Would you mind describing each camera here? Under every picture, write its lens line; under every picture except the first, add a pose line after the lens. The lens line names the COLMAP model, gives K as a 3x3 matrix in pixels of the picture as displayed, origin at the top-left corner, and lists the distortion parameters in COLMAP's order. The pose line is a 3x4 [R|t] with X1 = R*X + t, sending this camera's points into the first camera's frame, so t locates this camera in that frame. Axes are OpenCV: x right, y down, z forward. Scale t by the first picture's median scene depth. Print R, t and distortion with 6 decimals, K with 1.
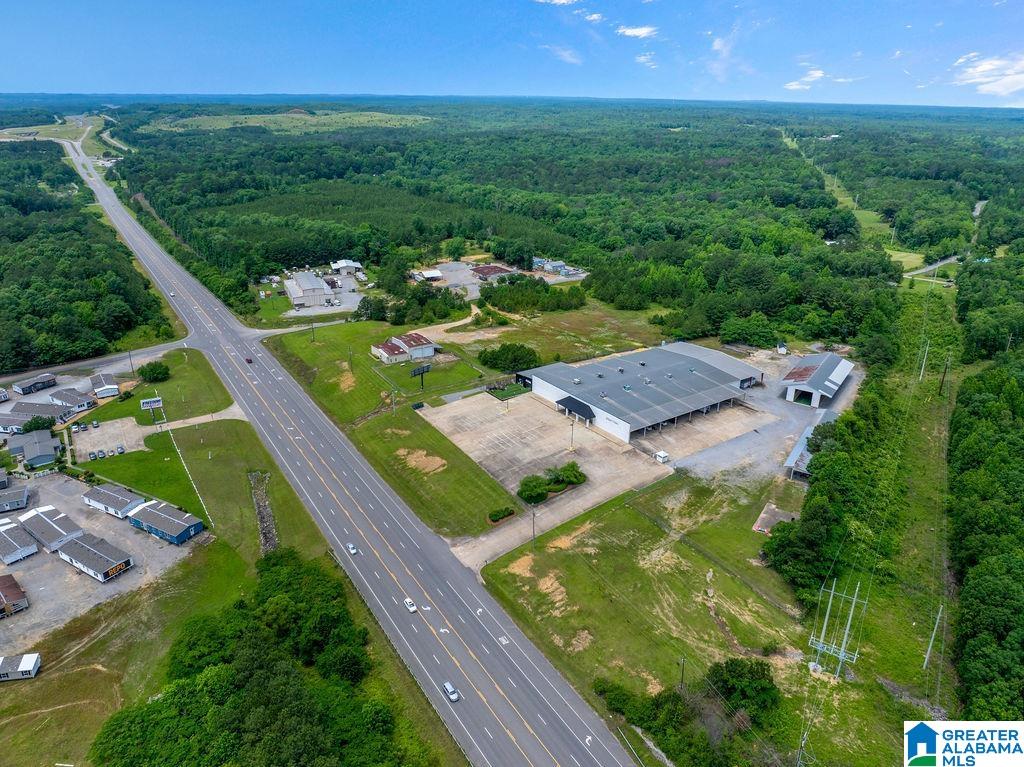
lens RADIAL K [[730.5, 0, 522.5], [0, 730.5, 325.7], [0, 0, 1]] dist [-0.028486, -0.002780]
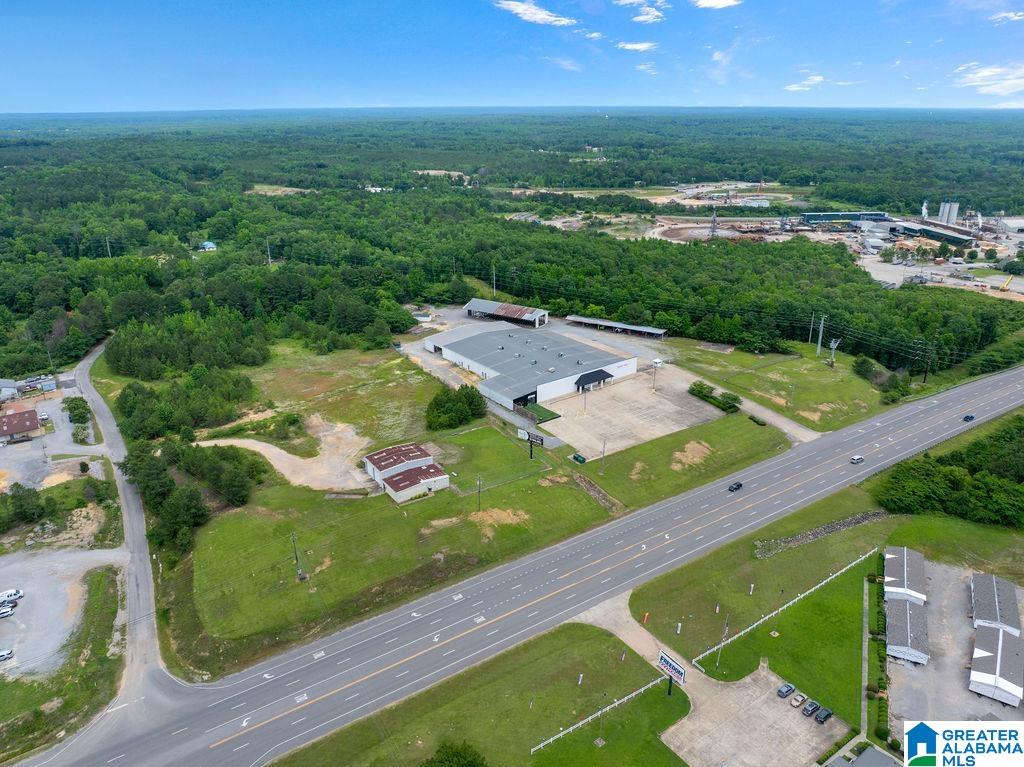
lens RADIAL K [[728.9, 0, 513.7], [0, 728.9, 359.7], [0, 0, 1]] dist [-0.037345, -0.001910]
pose [[-0.017380, -0.346738, 0.937801, -0.982531], [0.307524, 0.890622, 0.334994, -0.331497], [-0.951382, 0.294218, 0.091152, 1.040272]]
